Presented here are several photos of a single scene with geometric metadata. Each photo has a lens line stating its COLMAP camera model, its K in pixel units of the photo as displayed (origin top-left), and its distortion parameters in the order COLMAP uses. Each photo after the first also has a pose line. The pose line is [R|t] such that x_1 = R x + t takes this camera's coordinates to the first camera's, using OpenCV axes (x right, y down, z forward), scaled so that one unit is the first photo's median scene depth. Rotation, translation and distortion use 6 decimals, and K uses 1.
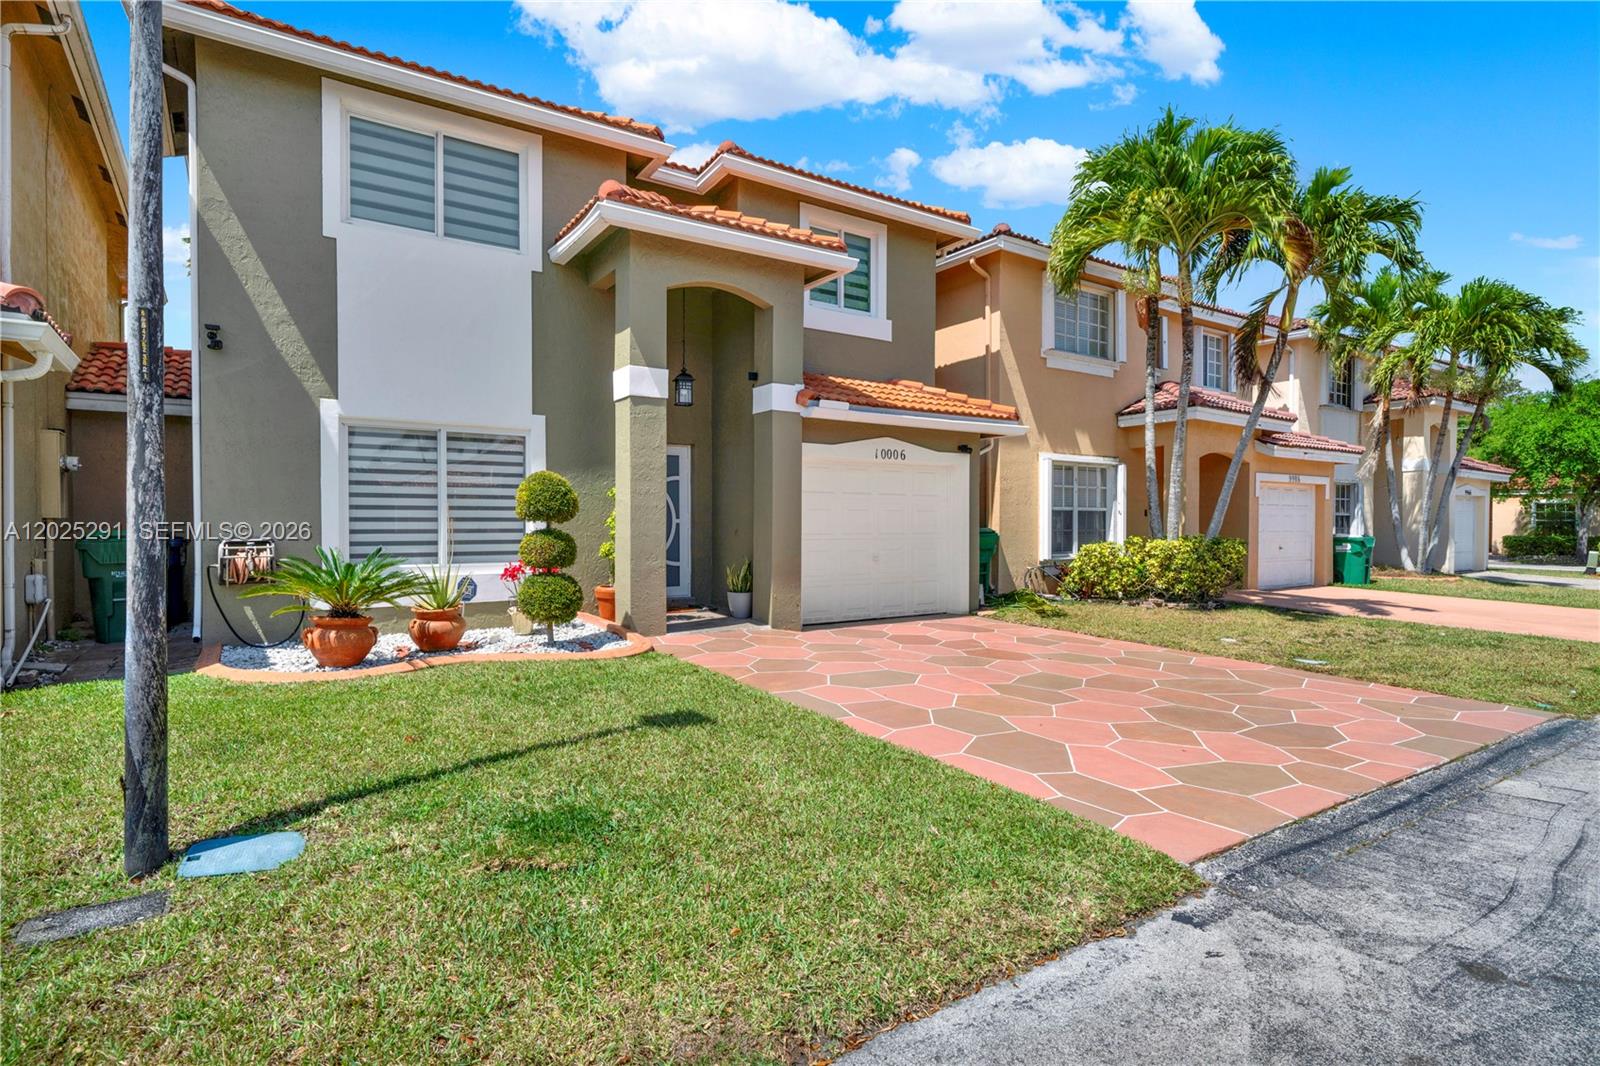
lens RADIAL K [[807.4, 0, 813.2], [0, 807.4, 537.3], [0, 0, 1]] dist [0.005804, -0.001180]
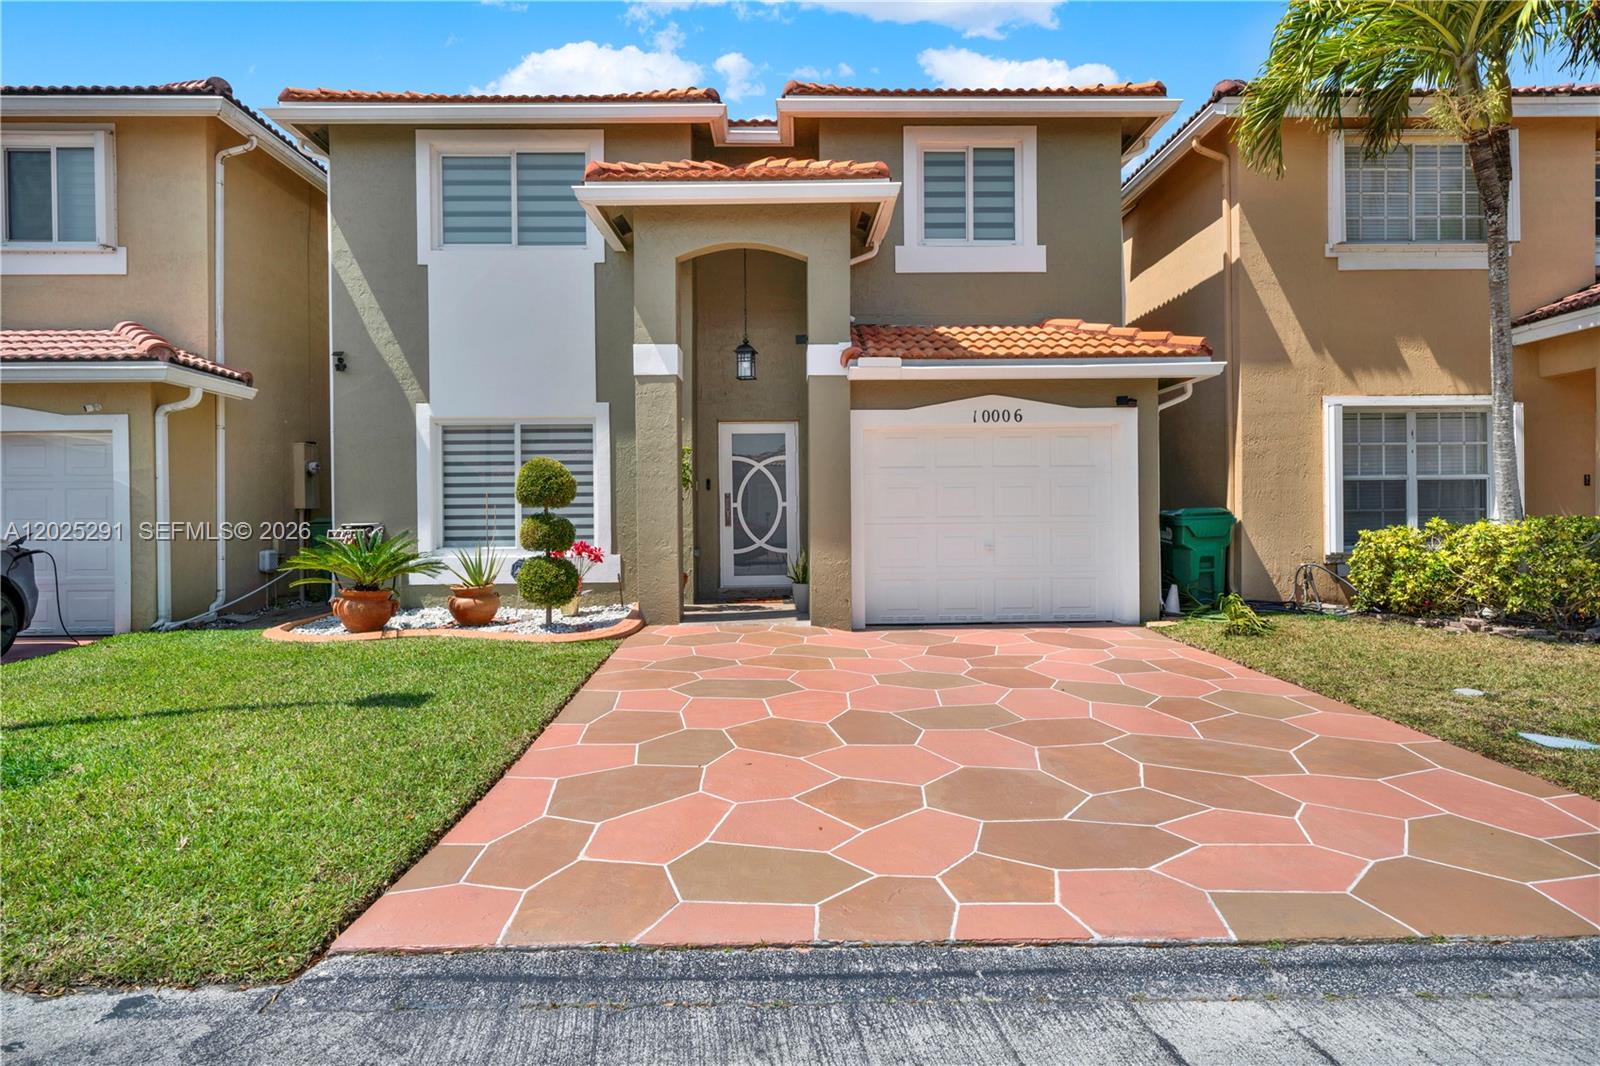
lens RADIAL K [[874.9, 0, 815.9], [0, 874.9, 520.8], [0, 0, 1]] dist [0.001441, 0.003170]
pose [[0.839554, -0.004892, -0.543254, 0.518969], [0.001818, 0.999979, -0.006196, 0.006458], [0.543273, 0.004214, 0.839545, 0.230668]]
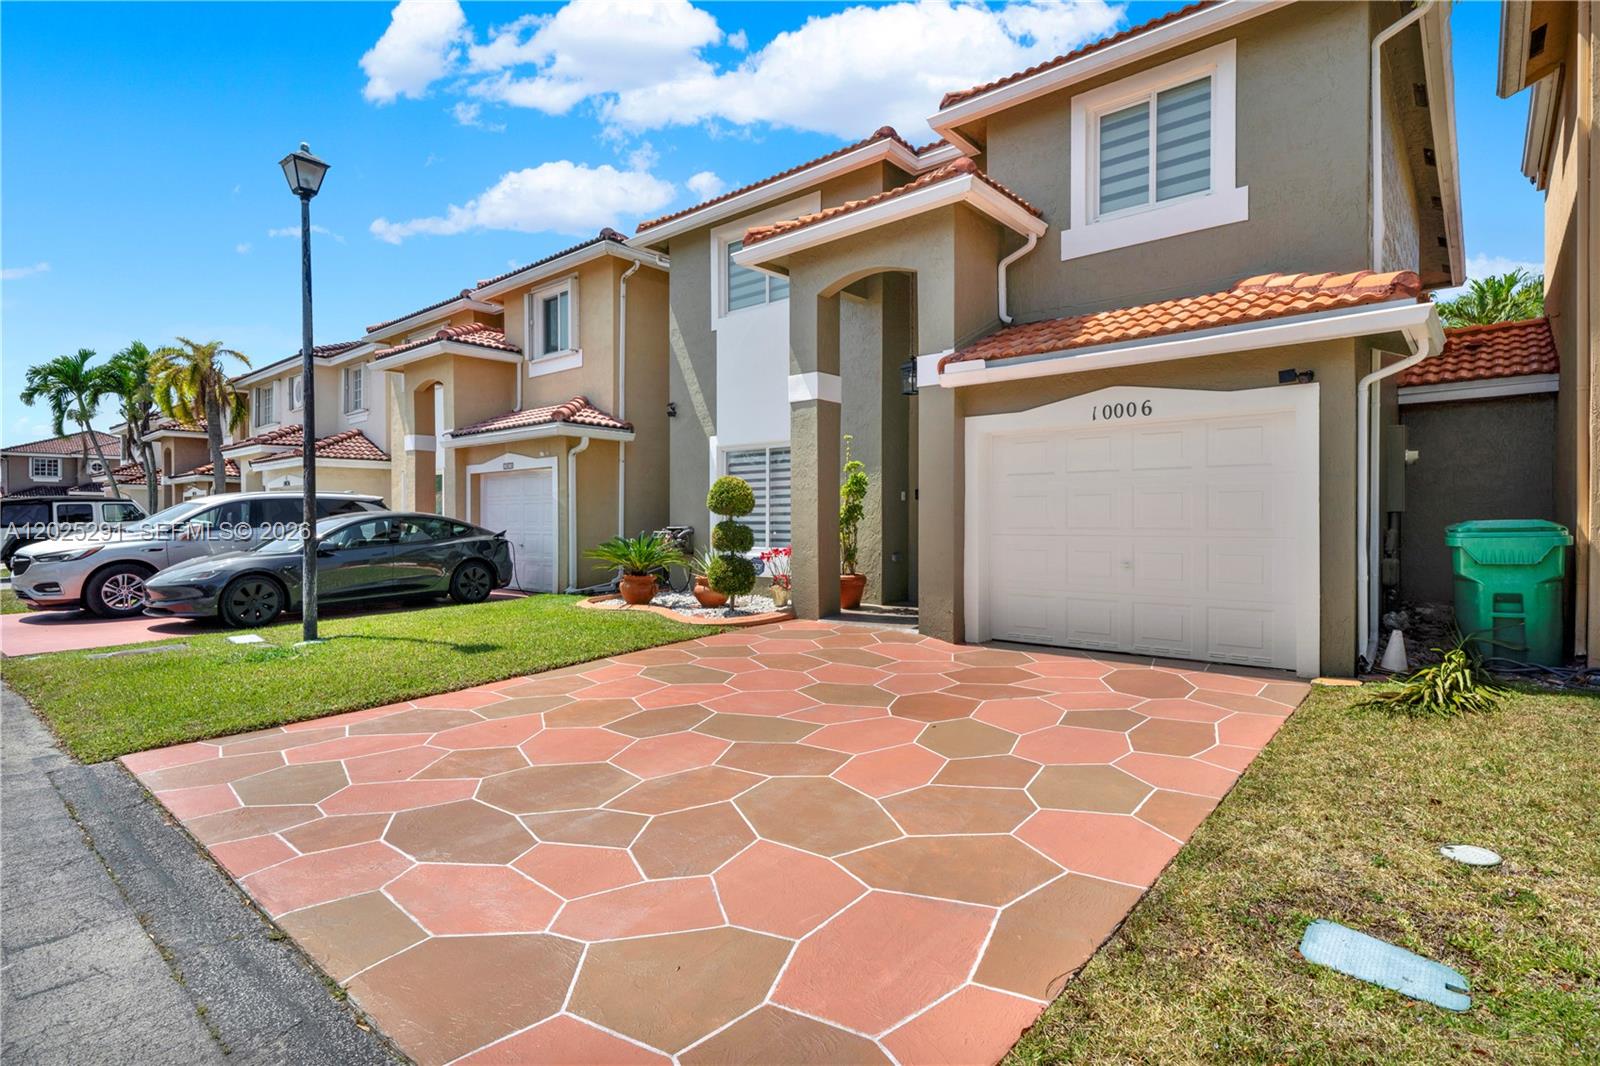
lens RADIAL K [[807.4, 0, 810.1], [0, 807.4, 525.2], [0, 0, 1]] dist [0.005804, -0.001180]
pose [[0.255306, 0.003835, -0.966853, 0.858892], [-0.013530, 0.999908, 0.000394, -0.005154], [0.966766, 0.012981, 0.255334, 0.729248]]
